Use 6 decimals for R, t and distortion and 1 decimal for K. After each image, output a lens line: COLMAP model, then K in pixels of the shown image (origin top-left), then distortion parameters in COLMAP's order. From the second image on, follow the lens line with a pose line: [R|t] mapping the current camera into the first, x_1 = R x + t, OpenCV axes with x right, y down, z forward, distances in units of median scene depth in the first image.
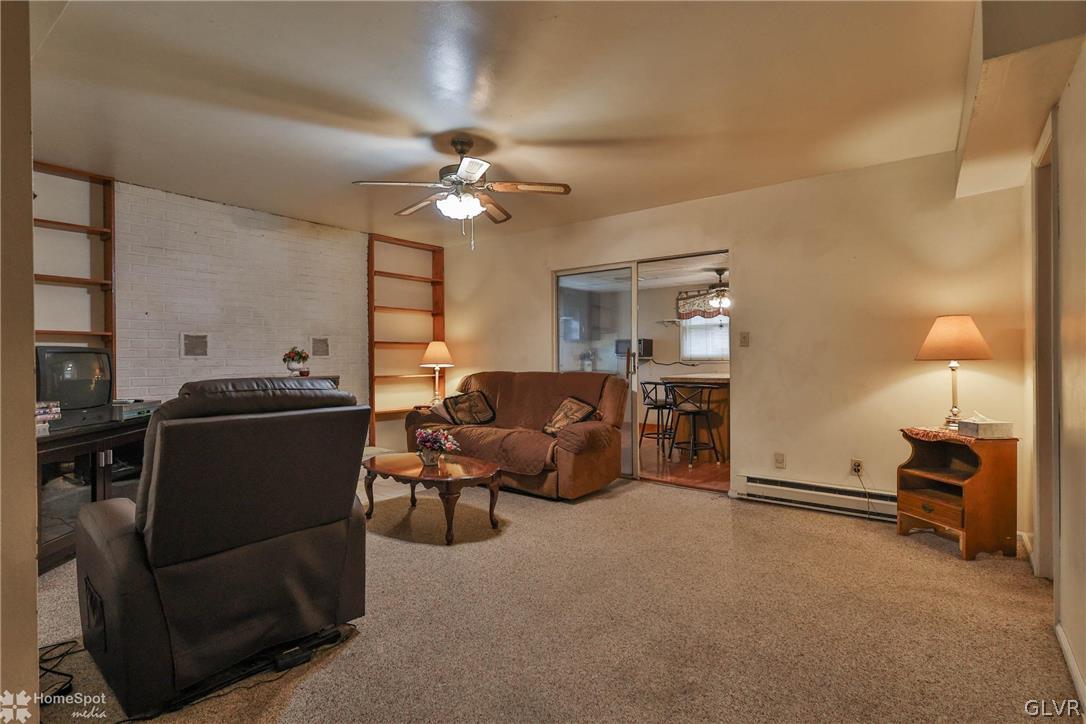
lens RADIAL K [[540.9, 0, 542.9], [0, 540.9, 361.8], [0, 0, 1]] dist [-0.000415, 0.001916]
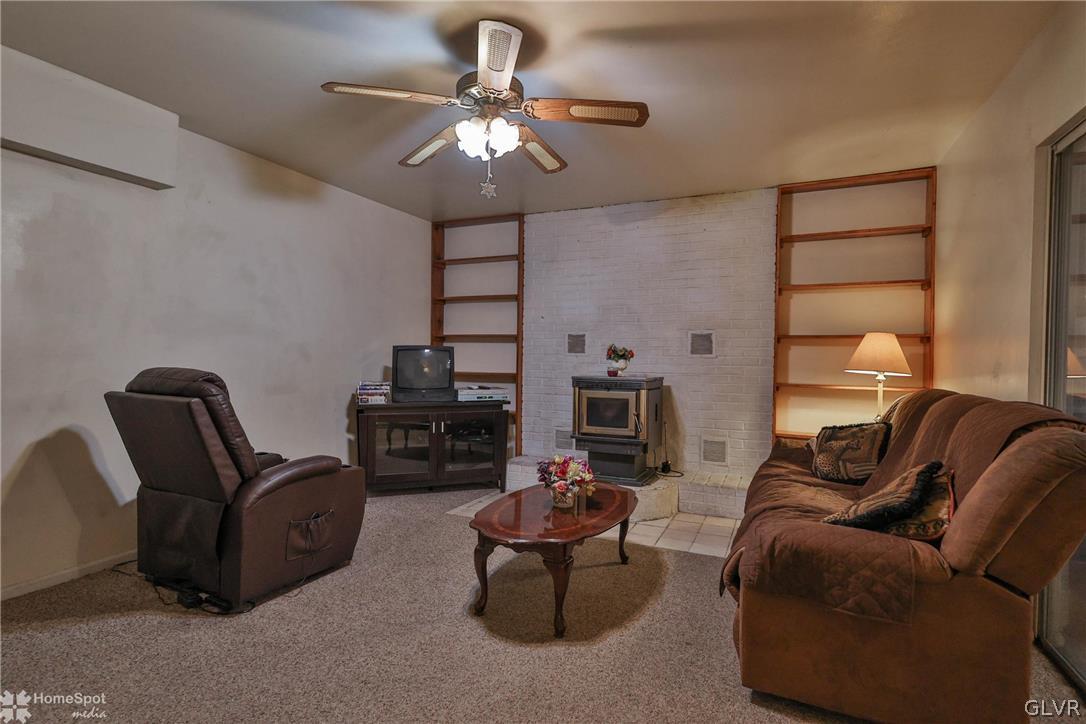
lens RADIAL K [[540.9, 0, 541.0], [0, 540.9, 358.7], [0, 0, 1]] dist [-0.000415, 0.001916]
pose [[0.217642, 0.015611, -0.975904, 0.362909], [-0.019606, 0.999740, 0.011620, -0.009980], [0.975832, 0.016604, 0.217892, 0.607284]]
